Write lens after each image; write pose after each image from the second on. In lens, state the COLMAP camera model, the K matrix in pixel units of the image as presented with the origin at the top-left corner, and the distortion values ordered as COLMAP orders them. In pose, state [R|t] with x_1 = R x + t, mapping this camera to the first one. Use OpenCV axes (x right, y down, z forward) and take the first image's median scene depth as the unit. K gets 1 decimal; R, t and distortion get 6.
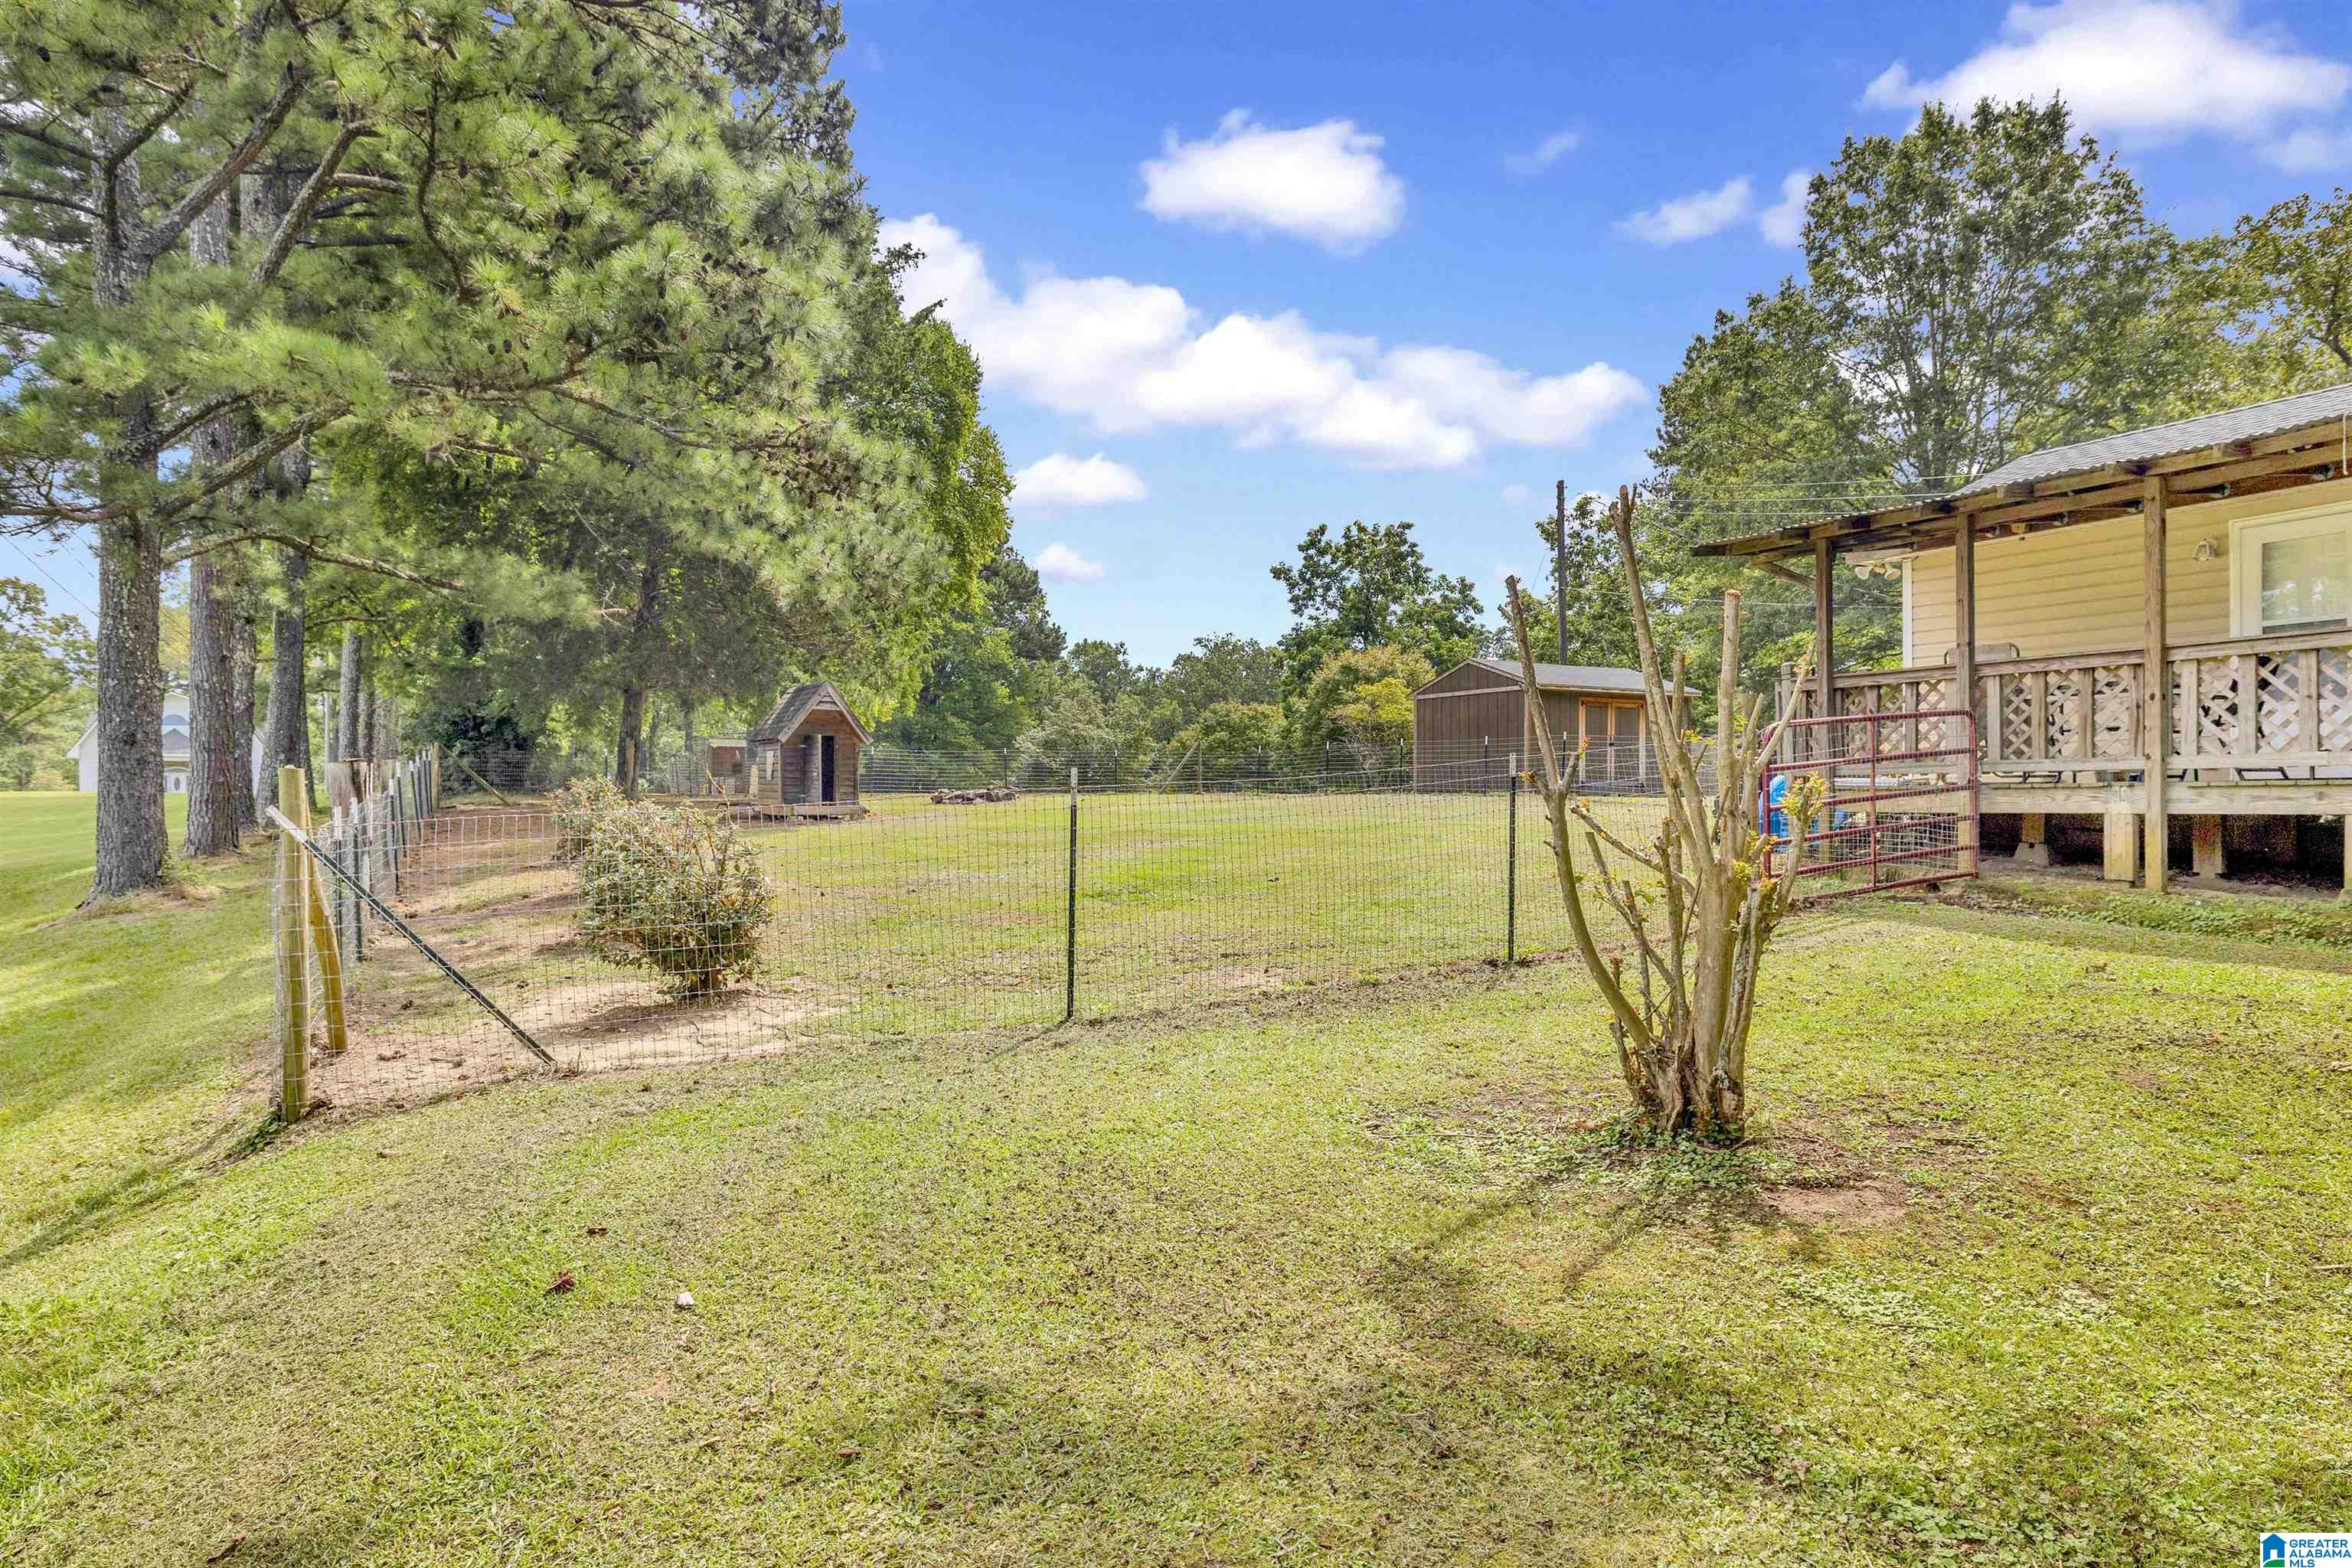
lens RADIAL K [[1350.1, 0, 1187.3], [0, 1350.1, 771.1], [0, 0, 1]] dist [-0.004234, 0.001603]
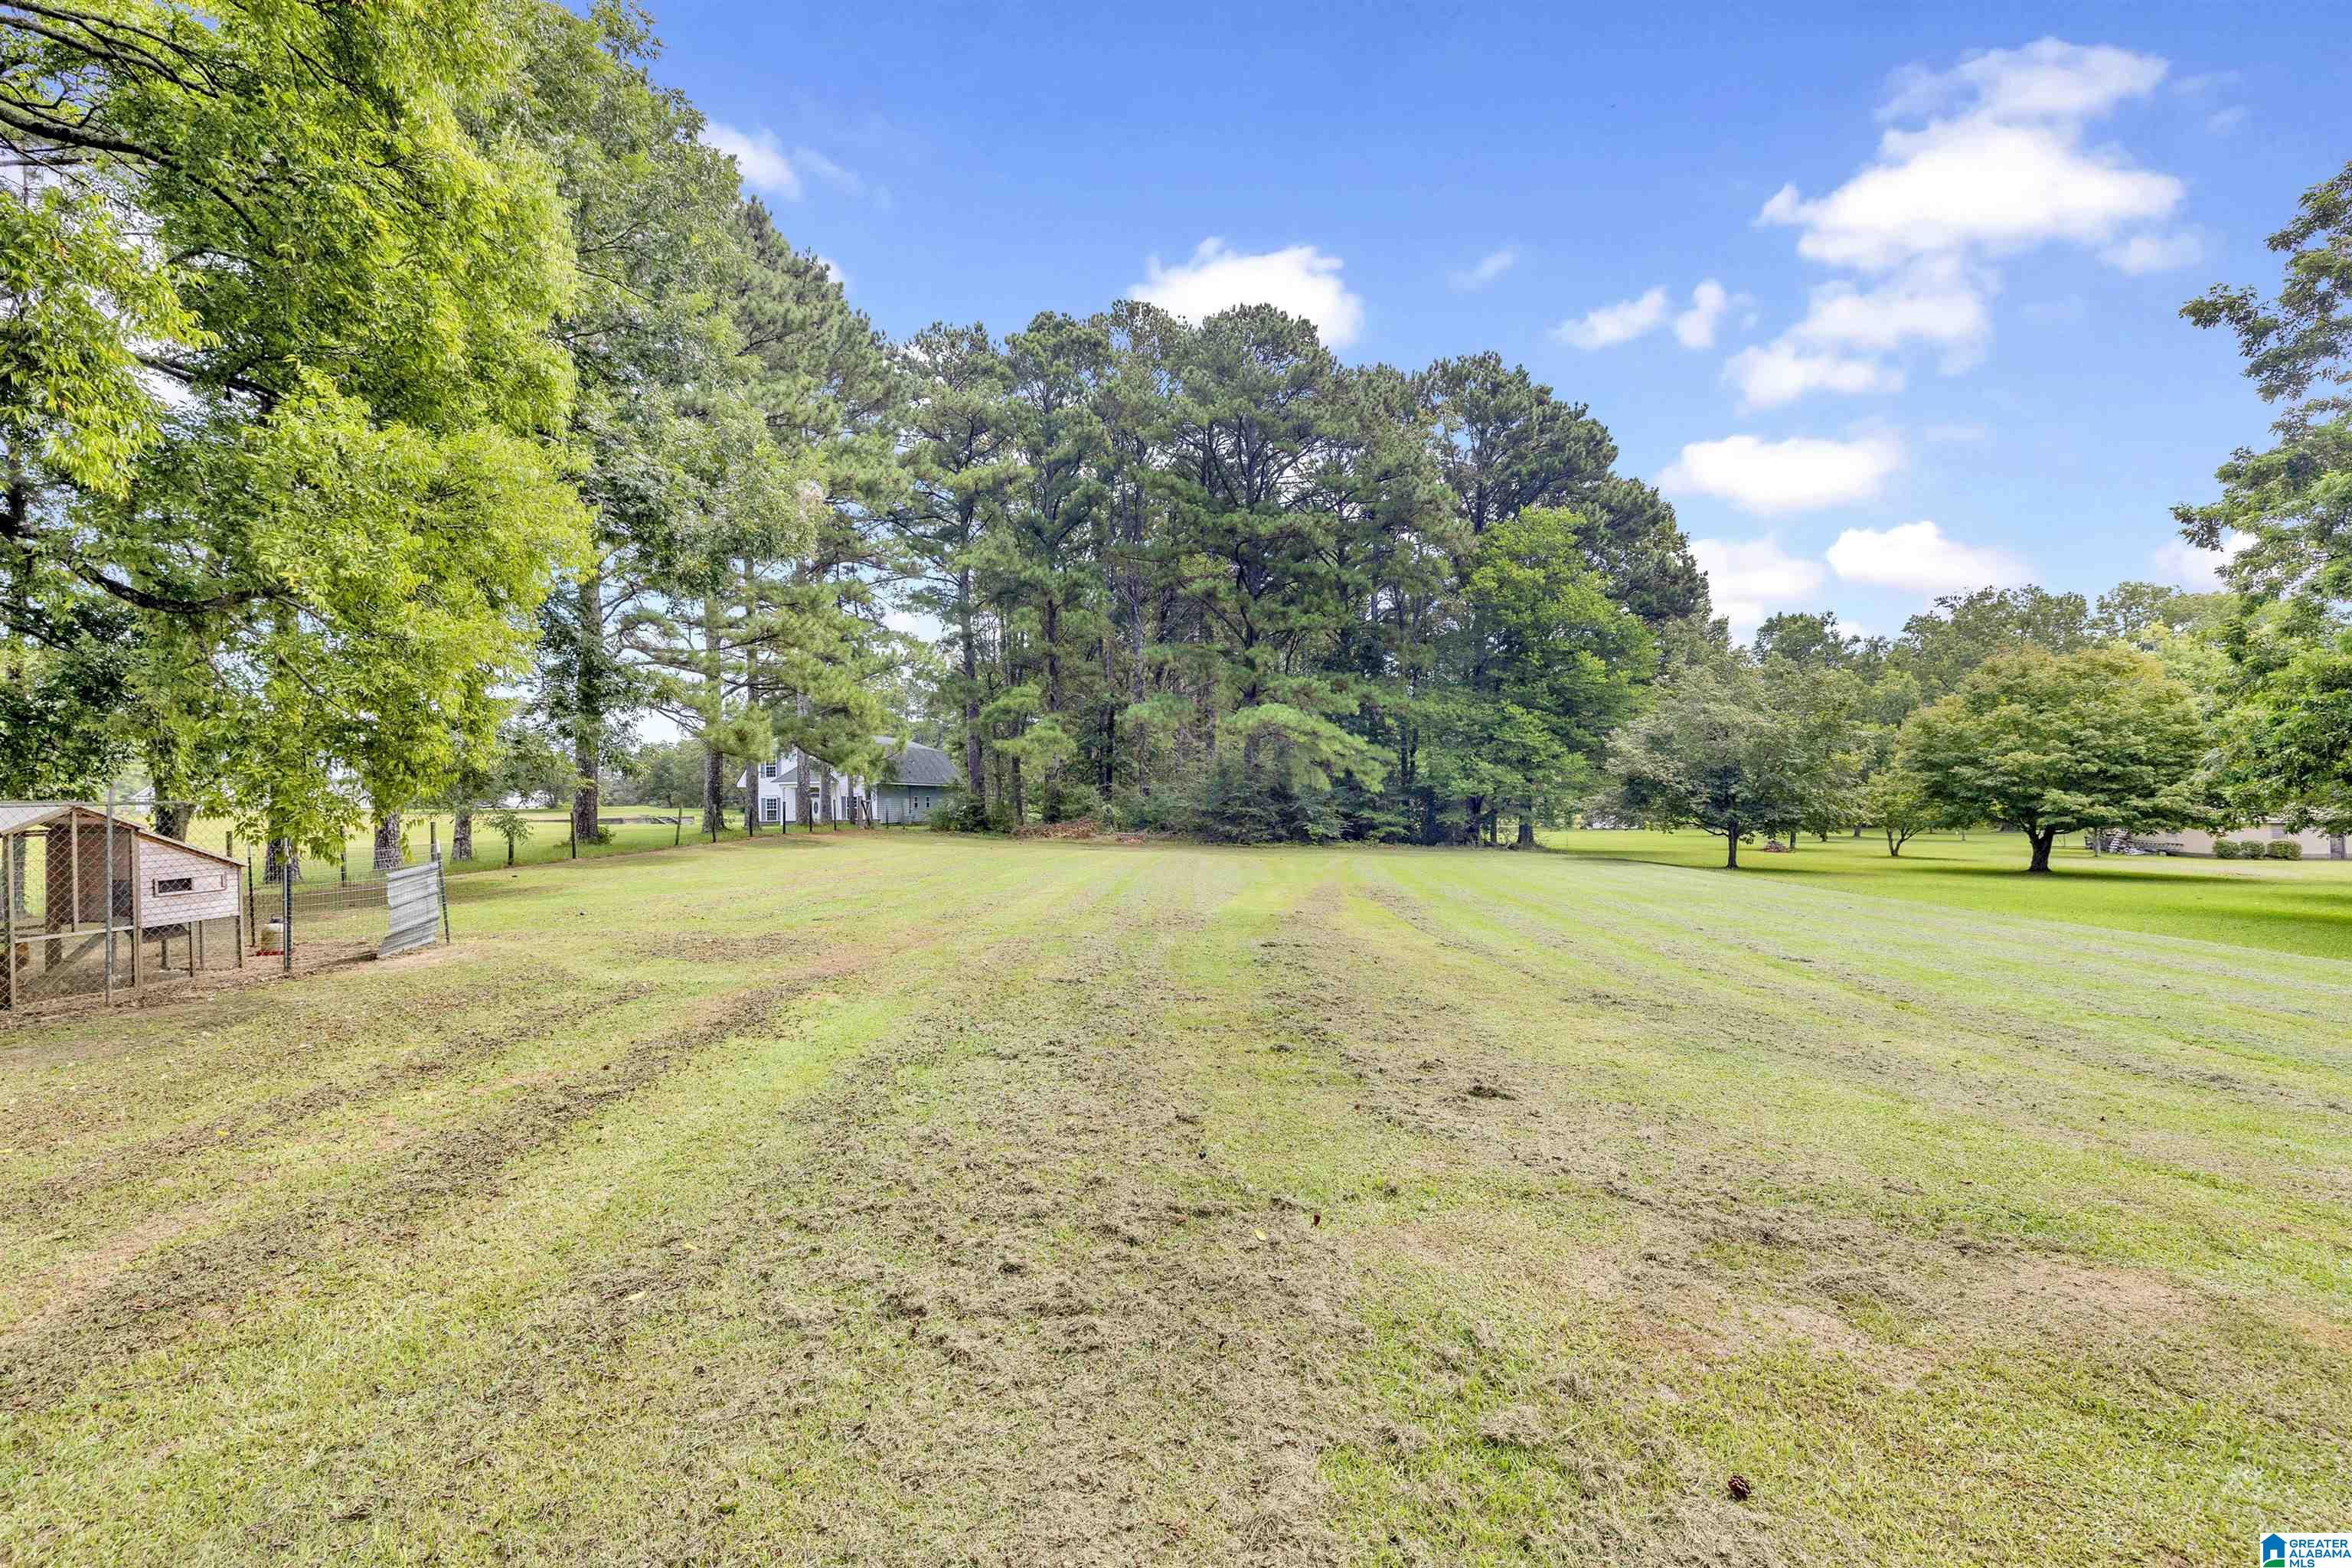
lens RADIAL K [[1017.9, 0, 1176.2], [0, 1017.9, 779.0], [0, 0, 1]] dist [0.001738, -0.000840]
pose [[0.806688, -0.016988, -0.590733, -0.013591], [0.026818, 0.999609, 0.007874, -0.028041], [0.590369, -0.022194, 0.806829, 1.171331]]
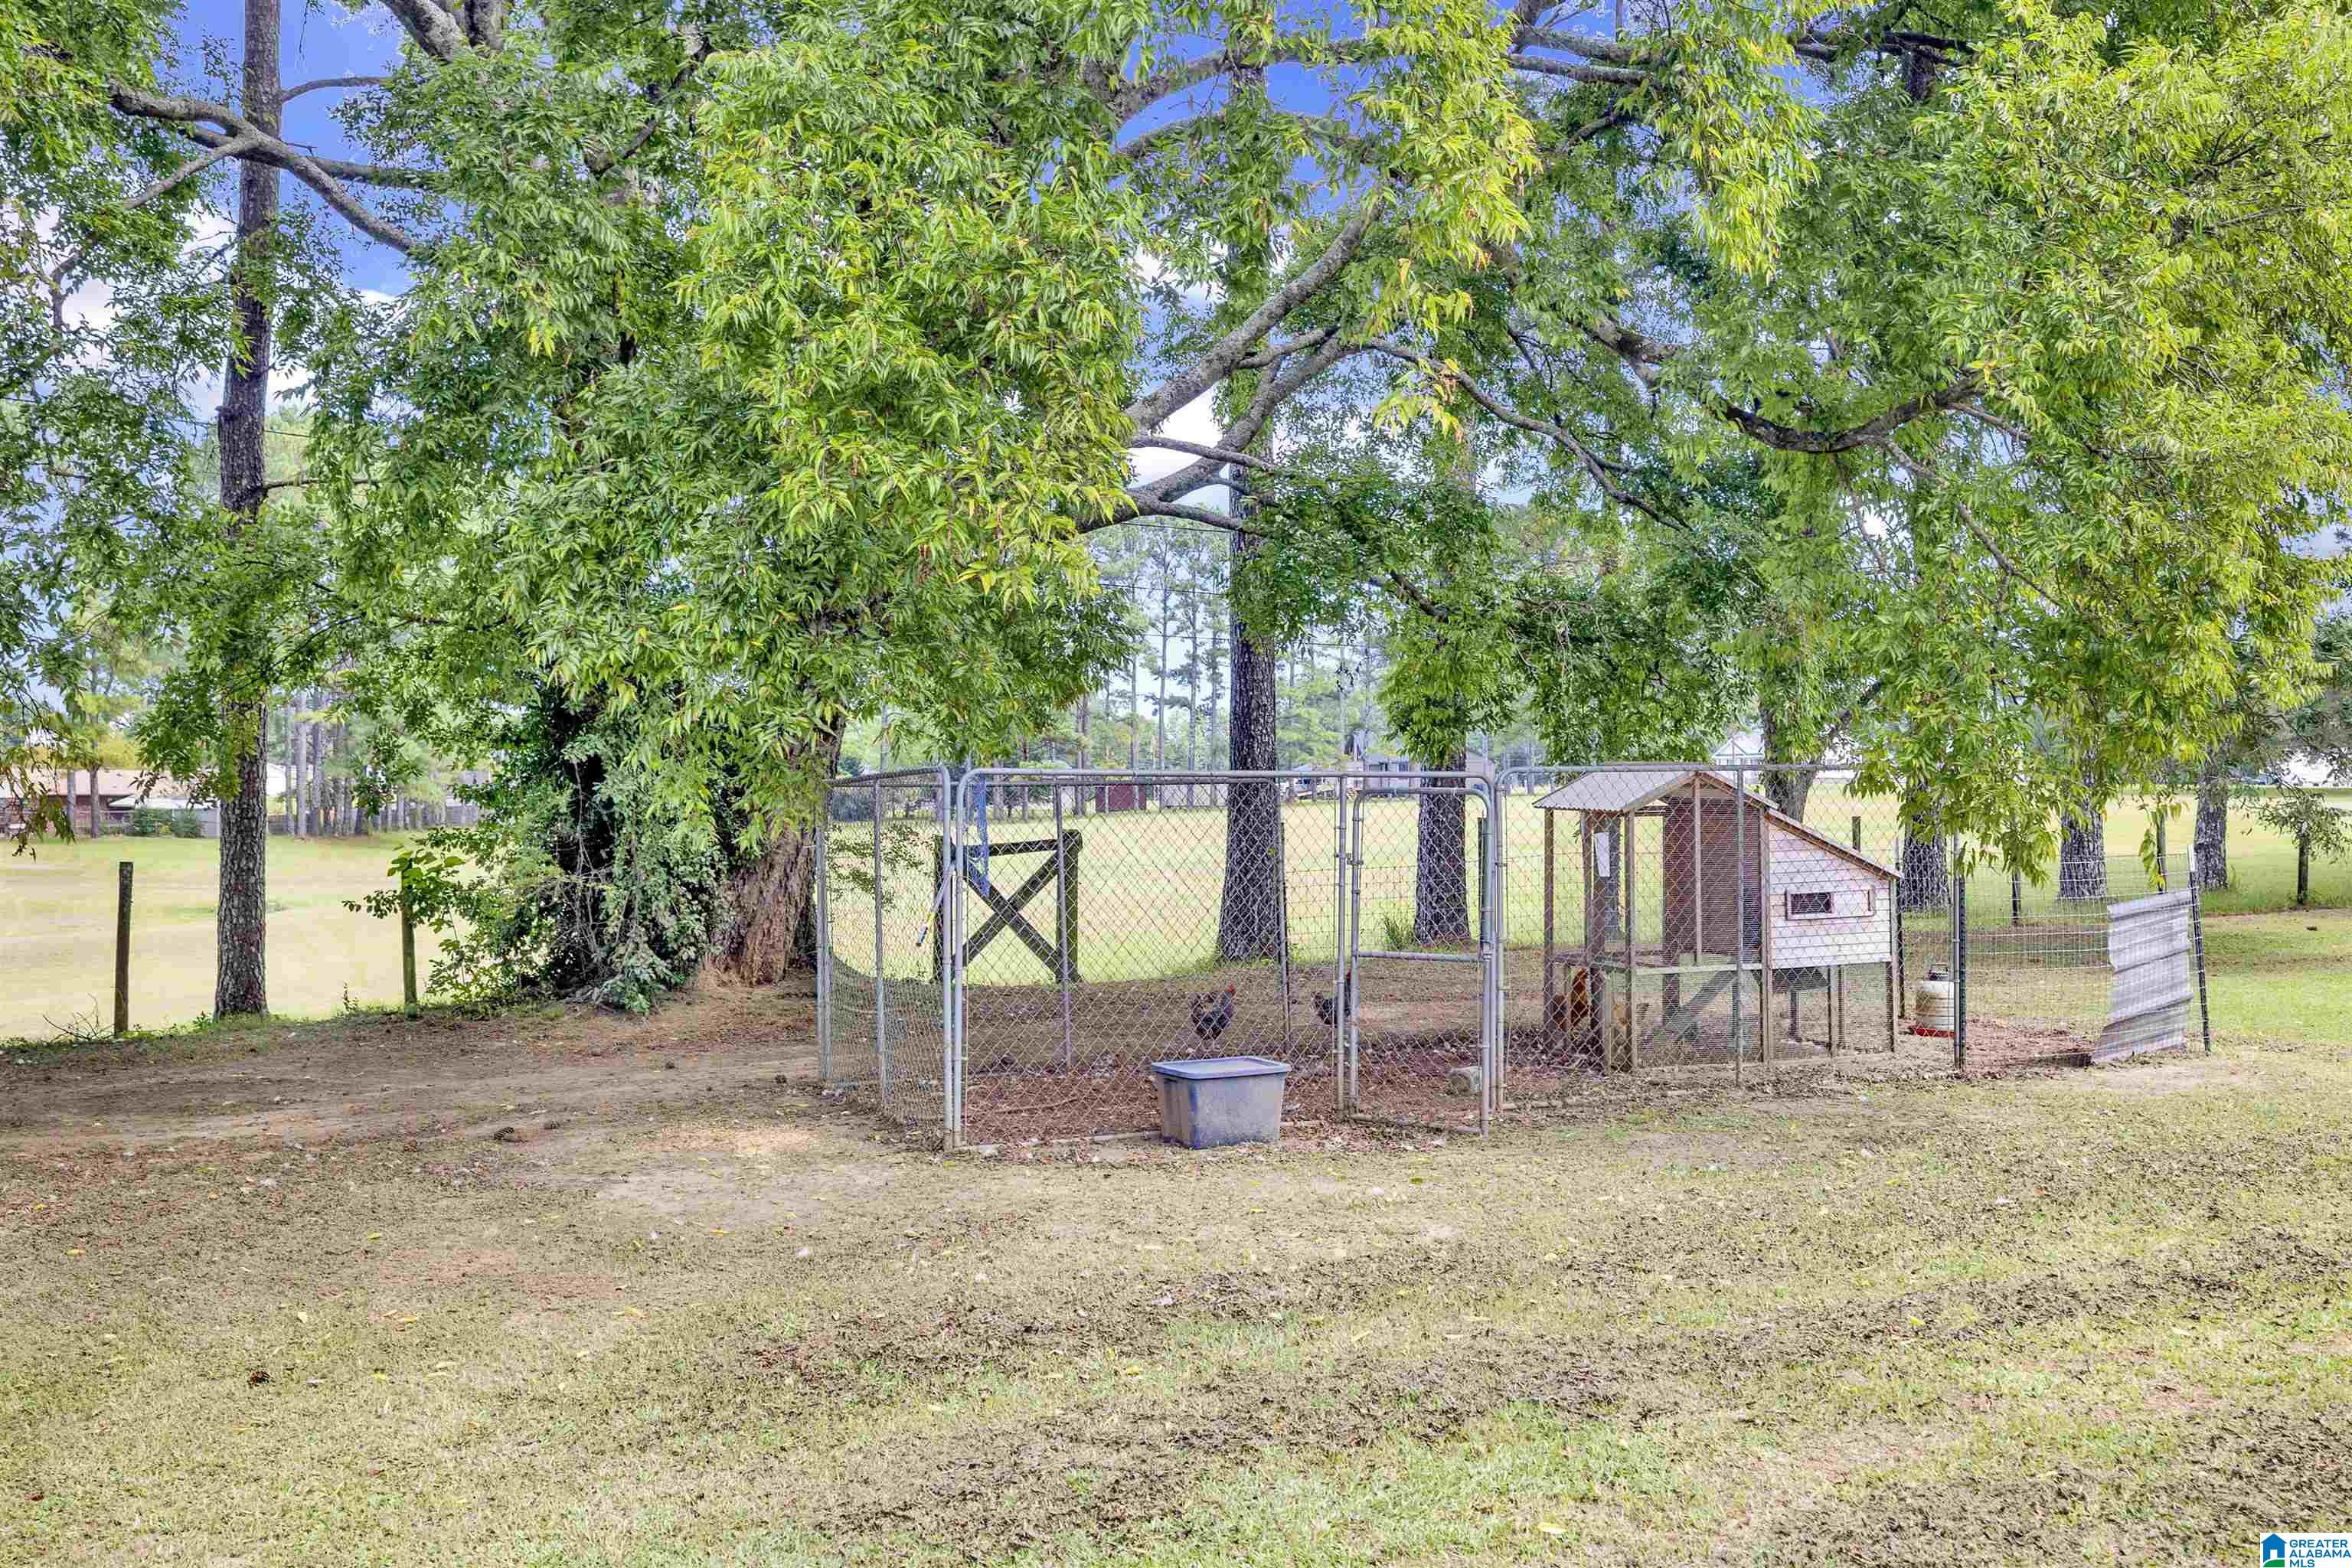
lens RADIAL K [[2315.8, 0, 1193.9], [0, 2315.8, 783.0], [0, 0, 1]] dist [0.008033, 0.000000]
pose [[-0.083329, 0.006471, -0.996501, -0.008534], [0.025770, 0.999658, 0.004337, -0.028310], [0.996189, -0.025318, -0.083467, 1.164290]]
